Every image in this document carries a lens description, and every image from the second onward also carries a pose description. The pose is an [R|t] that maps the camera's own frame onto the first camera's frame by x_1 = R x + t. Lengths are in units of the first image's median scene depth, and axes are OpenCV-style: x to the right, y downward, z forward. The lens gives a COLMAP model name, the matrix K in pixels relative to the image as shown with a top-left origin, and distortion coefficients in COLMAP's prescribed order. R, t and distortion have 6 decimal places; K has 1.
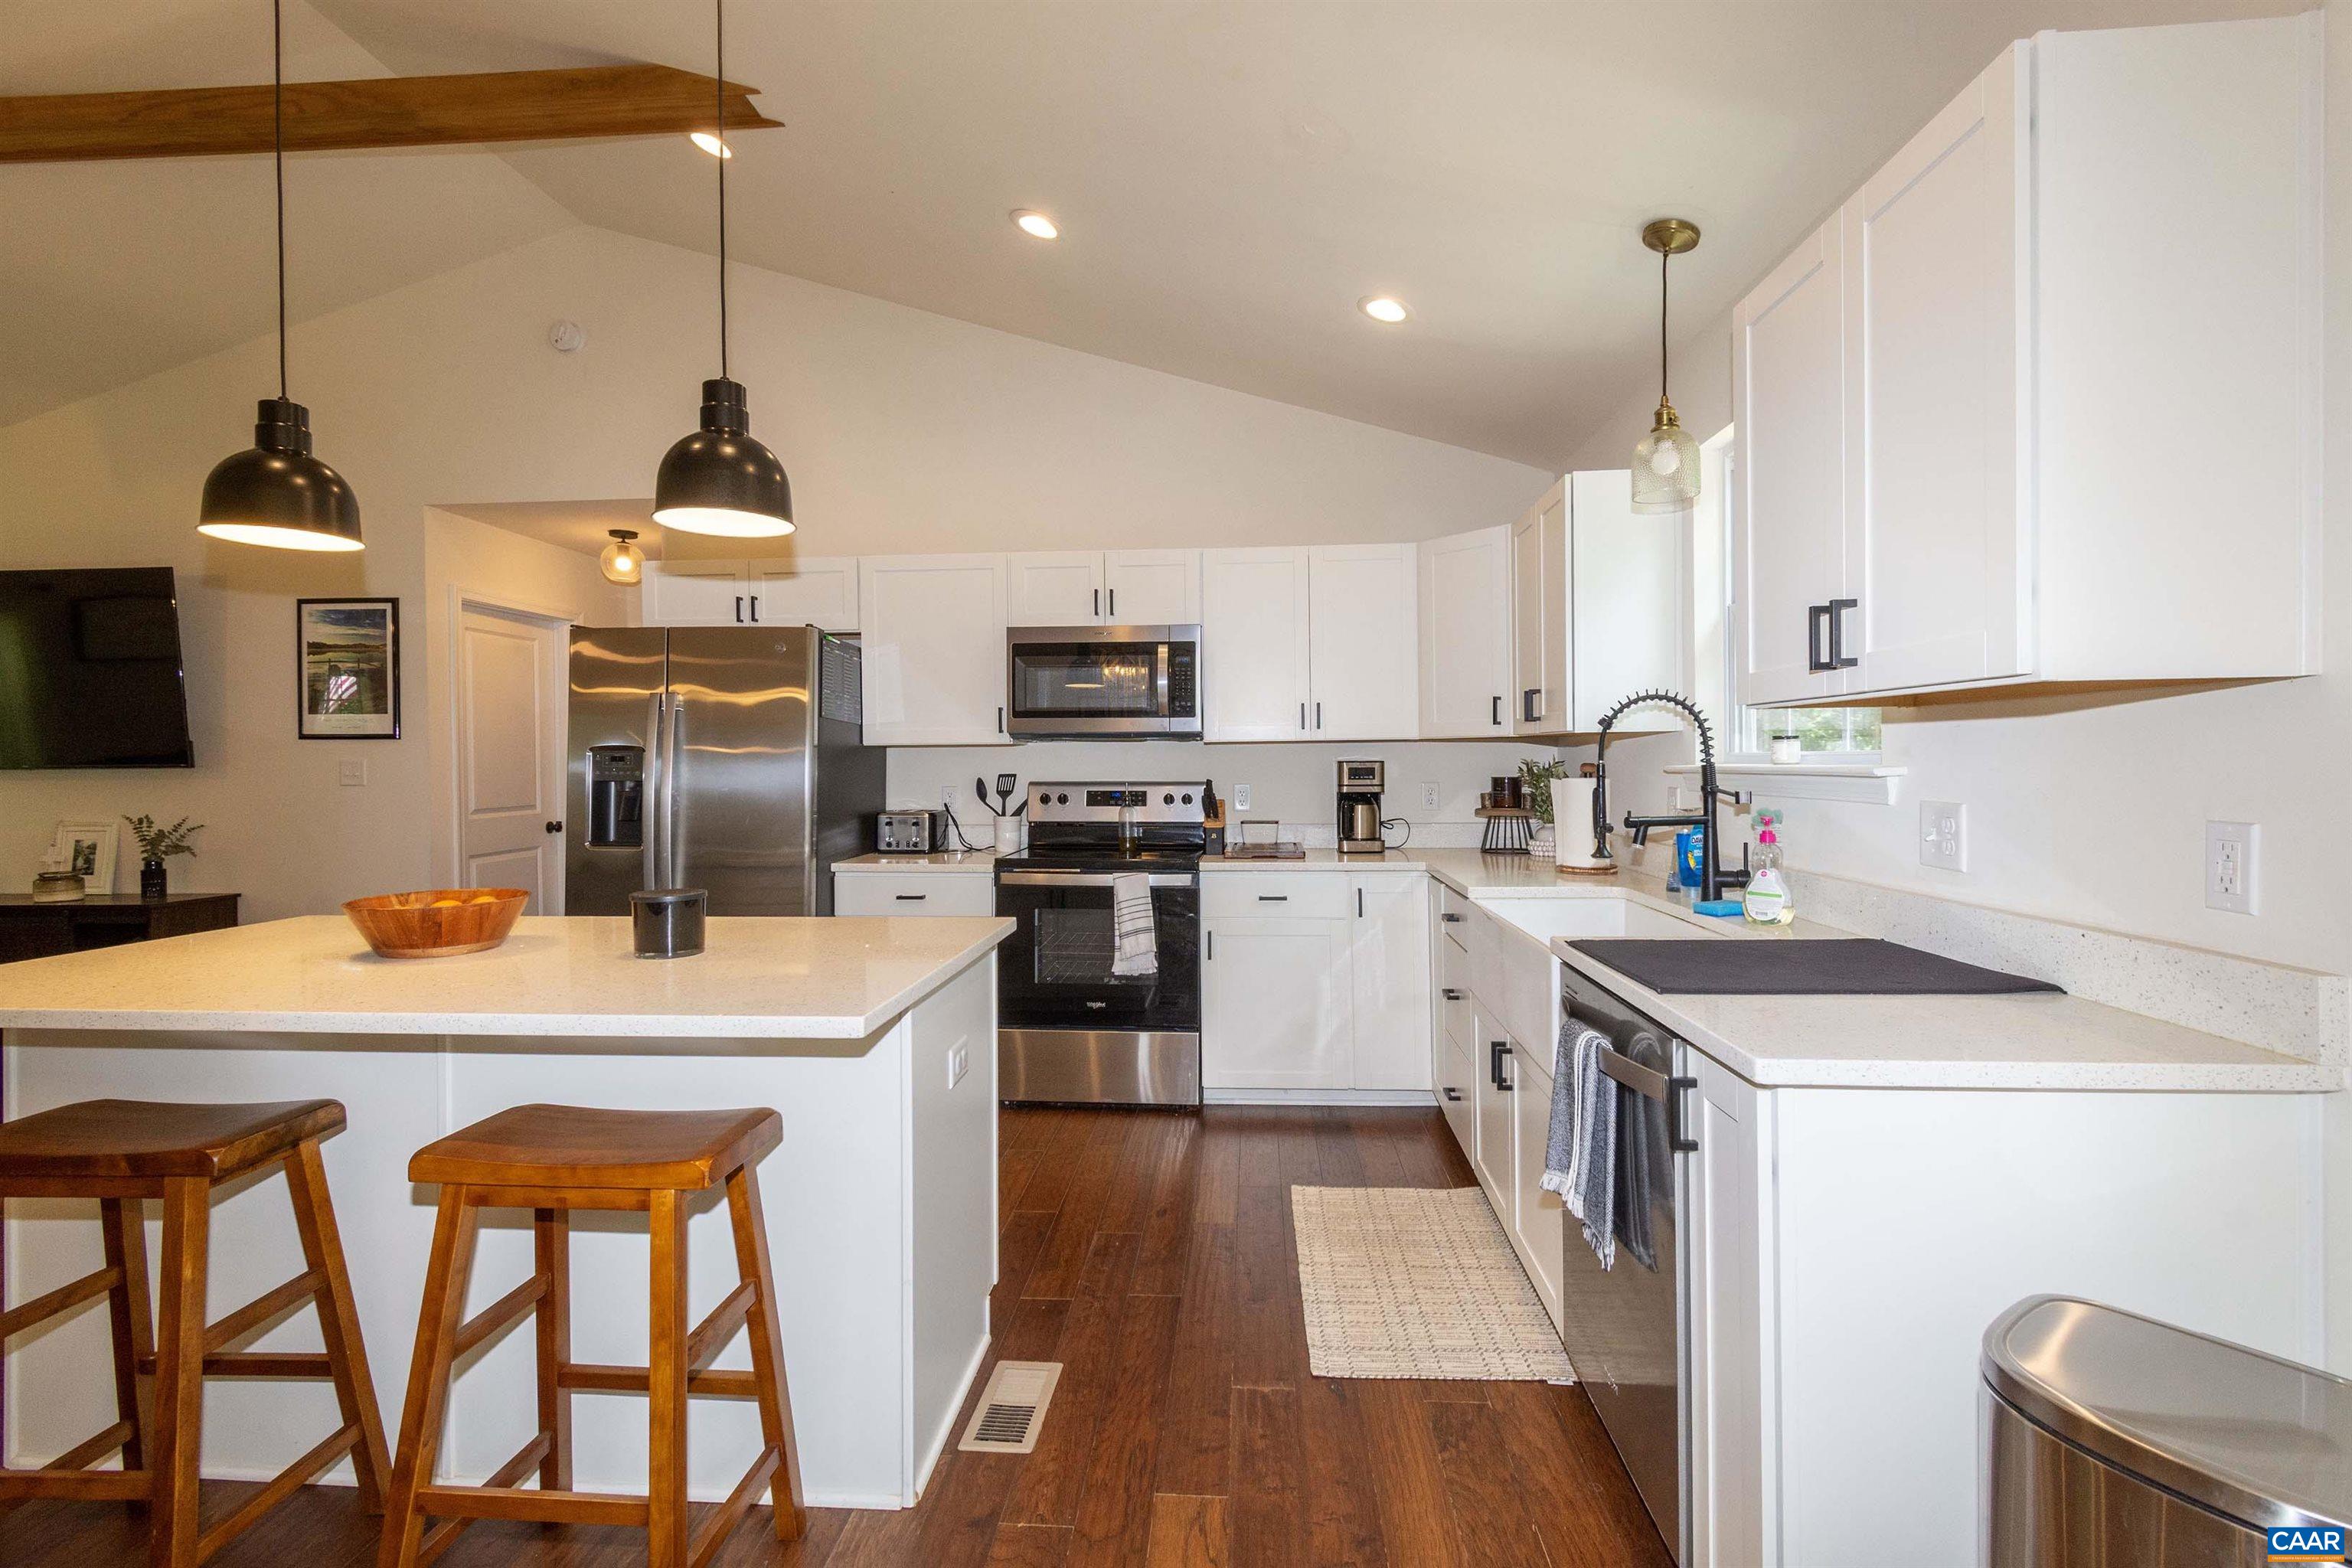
lens RADIAL K [[1038.0, 0, 1174.4], [0, 1038.0, 768.1], [0, 0, 1]] dist [0.004844, -0.001890]
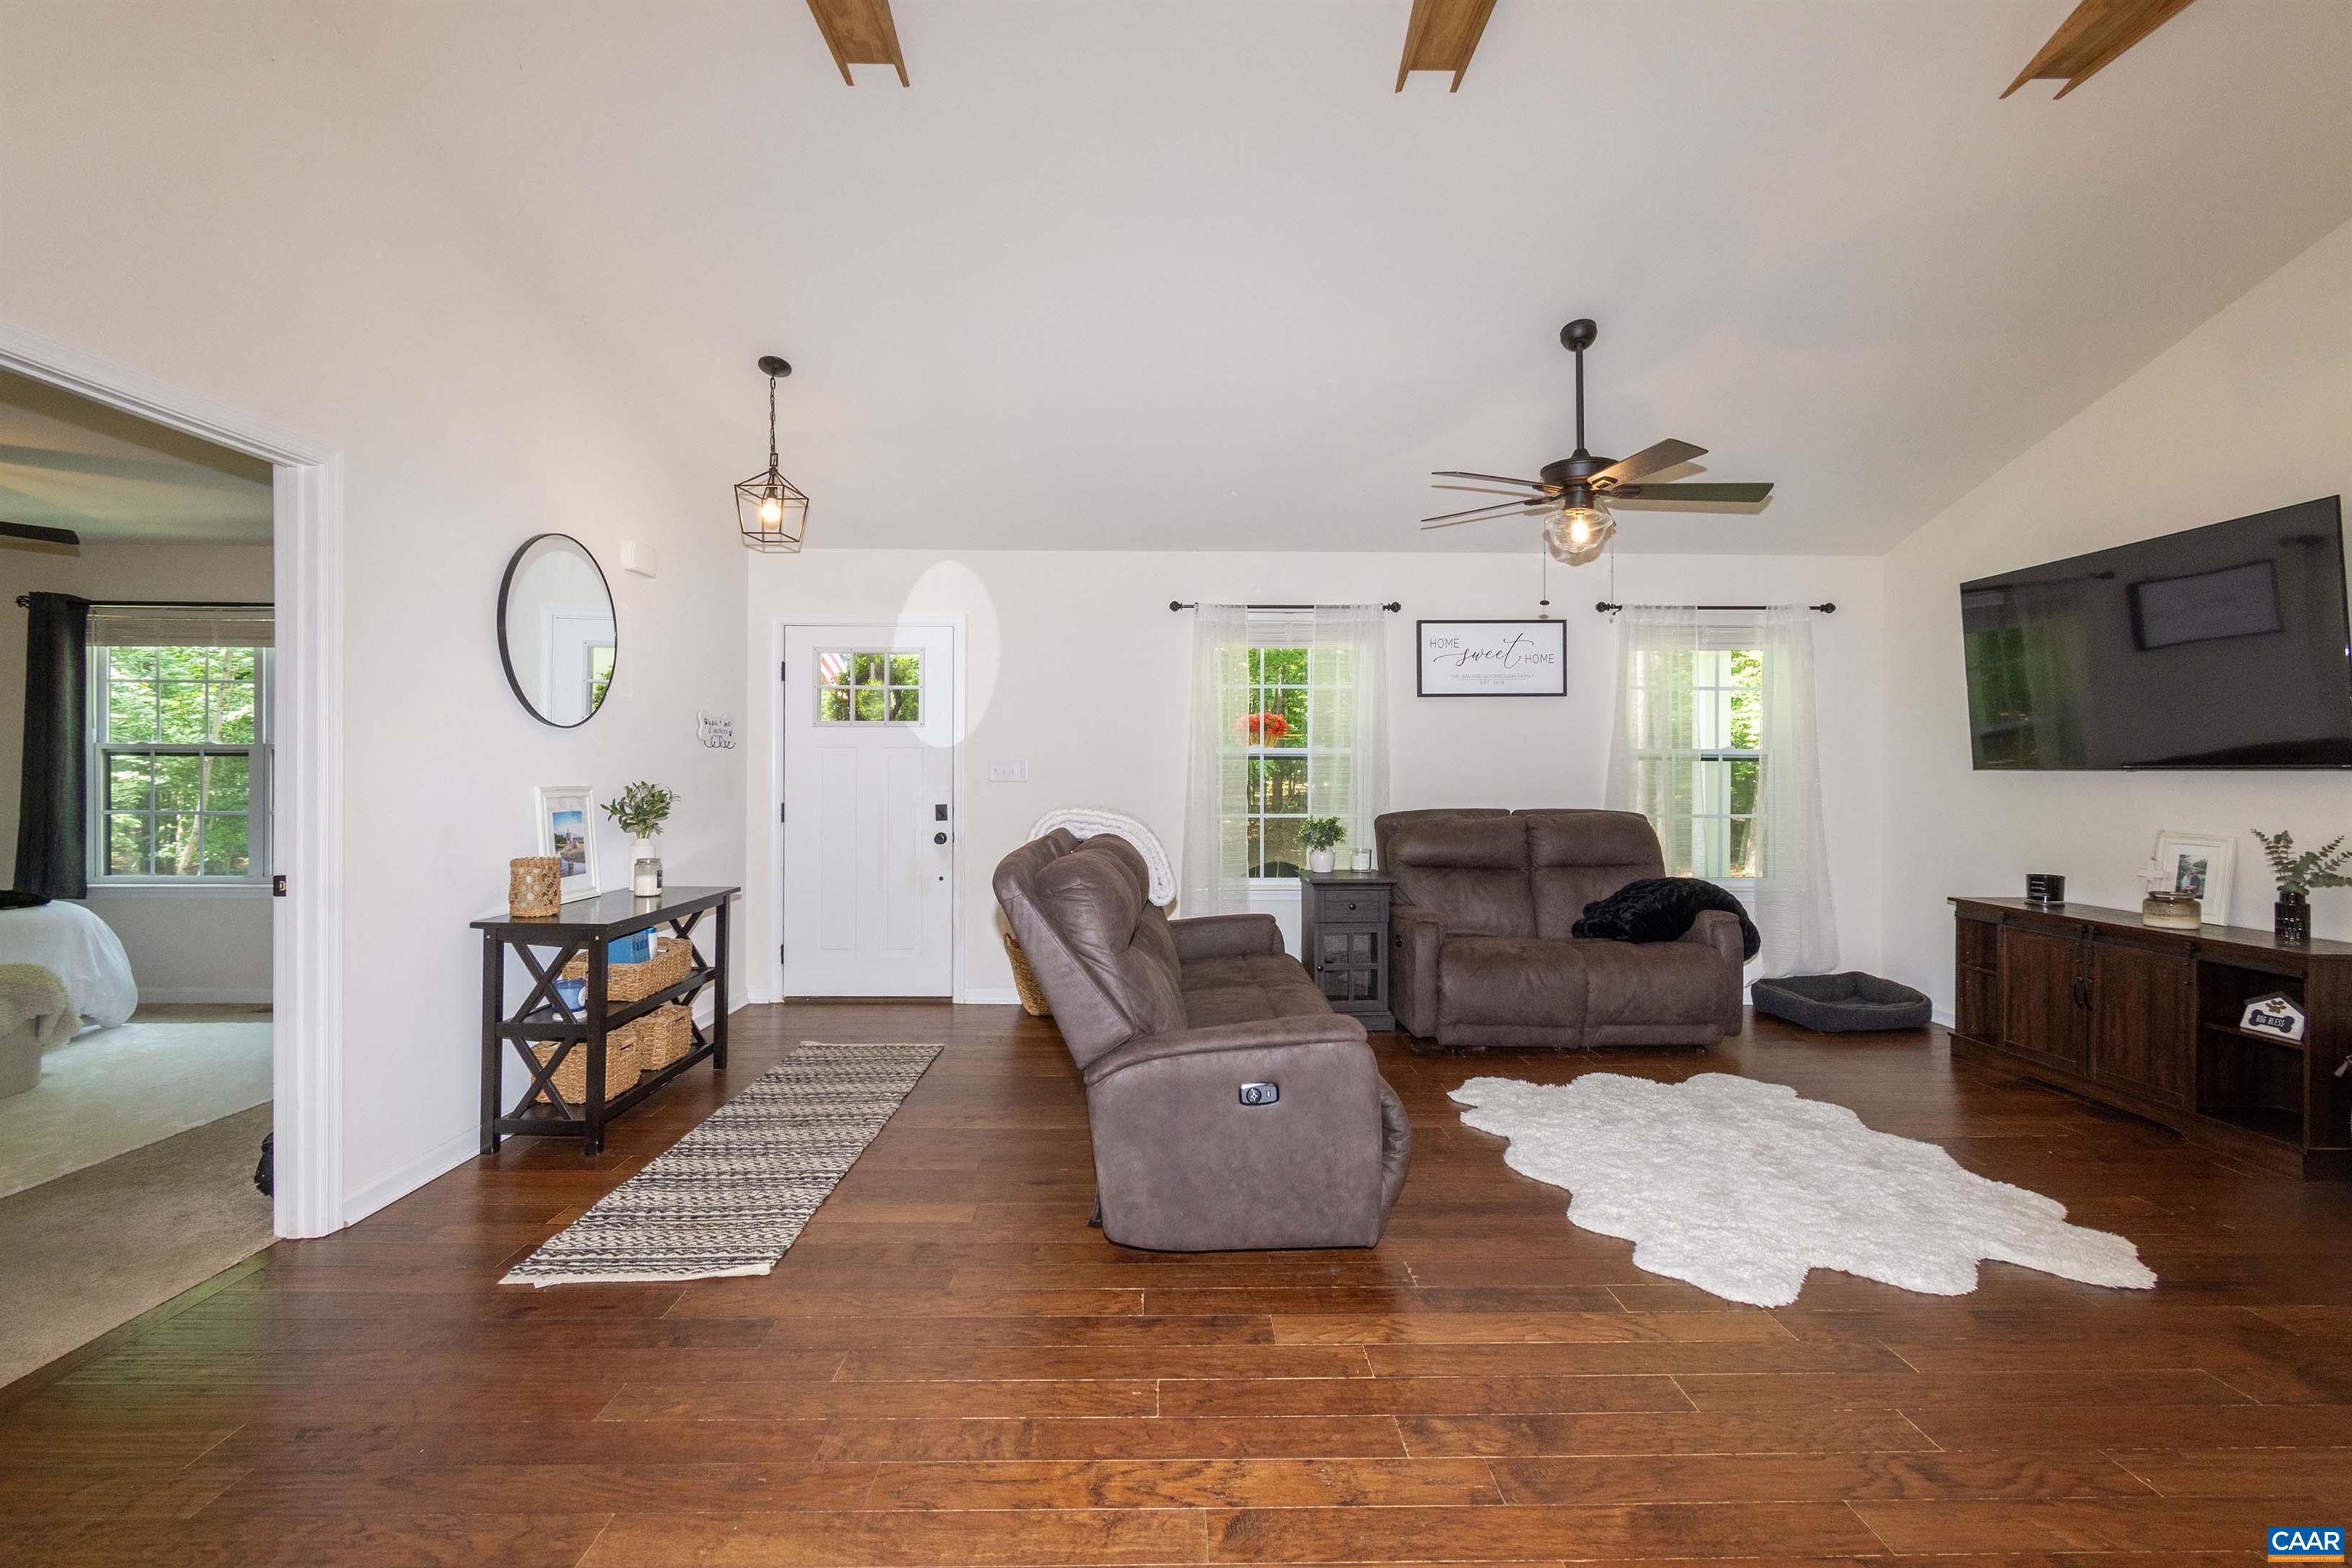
lens RADIAL K [[1038.0, 0, 1181.2], [0, 1038.0, 770.4], [0, 0, 1]] dist [0.004844, -0.001890]
pose [[0.089938, 0.011493, -0.995881, -0.297228], [-0.007335, 0.999914, 0.010877, -0.001994], [0.995920, 0.006326, 0.090015, 0.123786]]
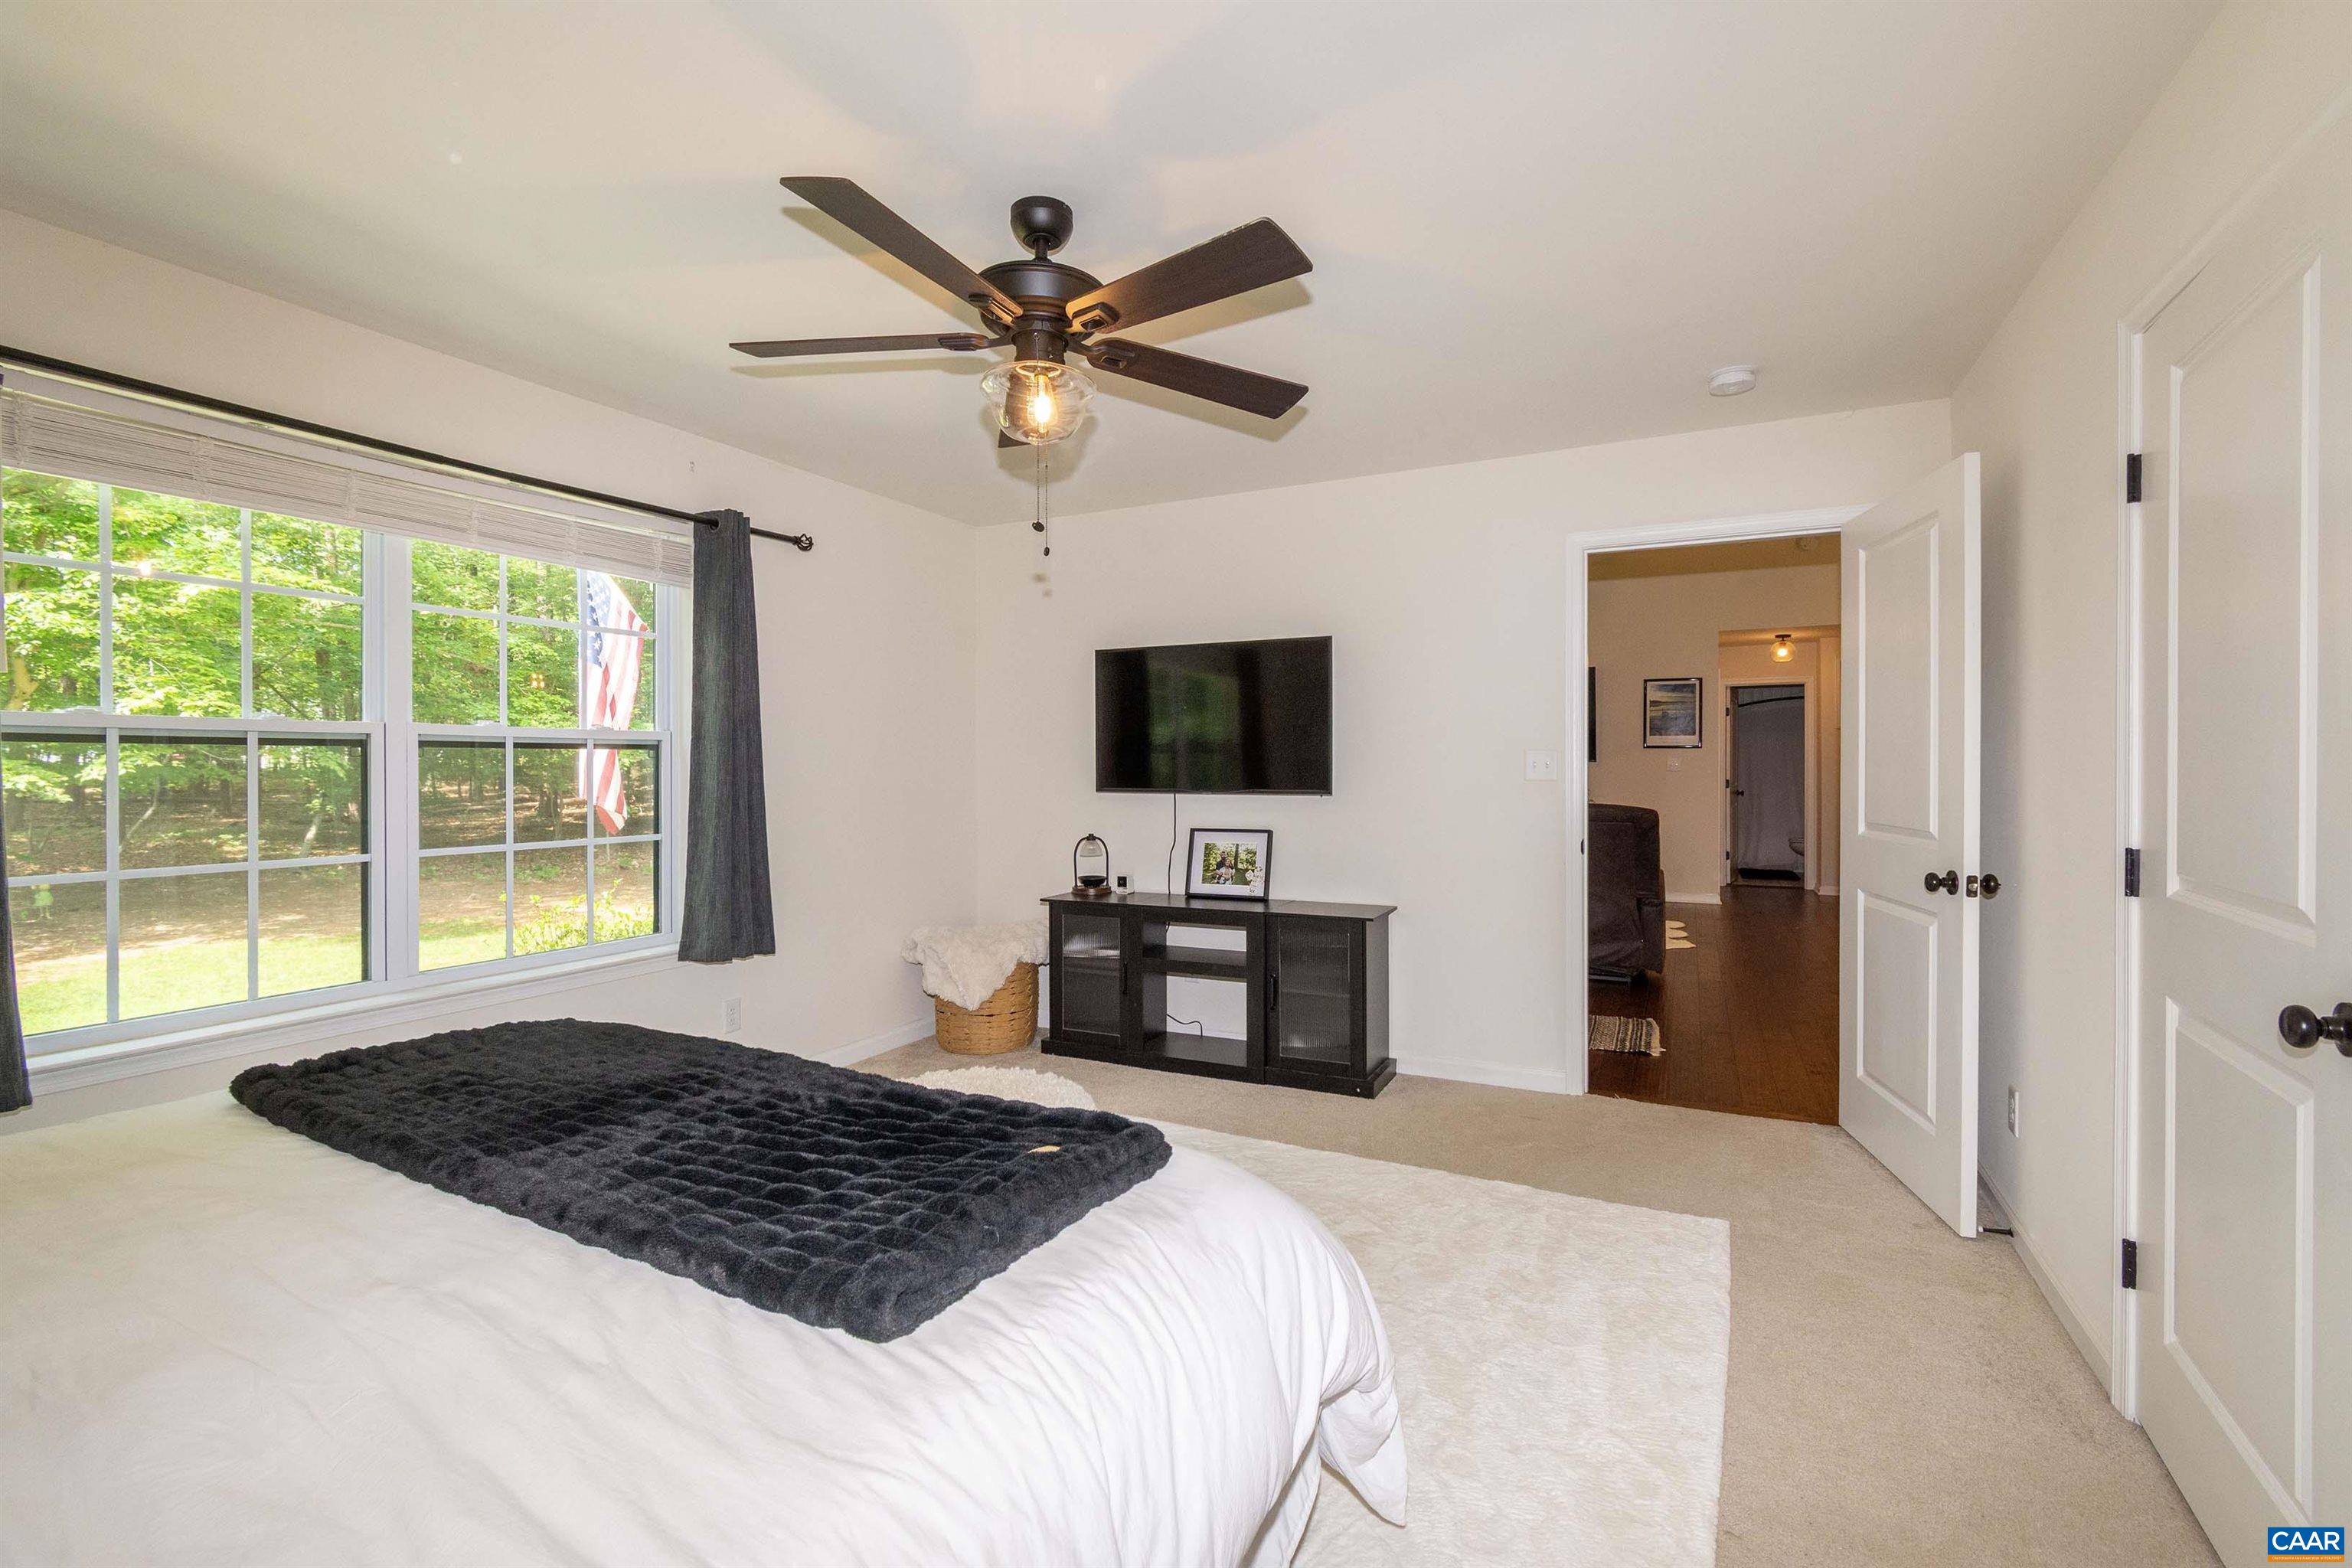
lens RADIAL K [[1038.0, 0, 1178.2], [0, 1038.0, 769.8], [0, 0, 1]] dist [0.004844, -0.001890]
pose [[0.924625, 0.009538, -0.380760, -0.912911], [-0.007485, 0.999948, 0.006873, 0.007438], [0.380806, -0.003505, 0.924648, -1.237145]]
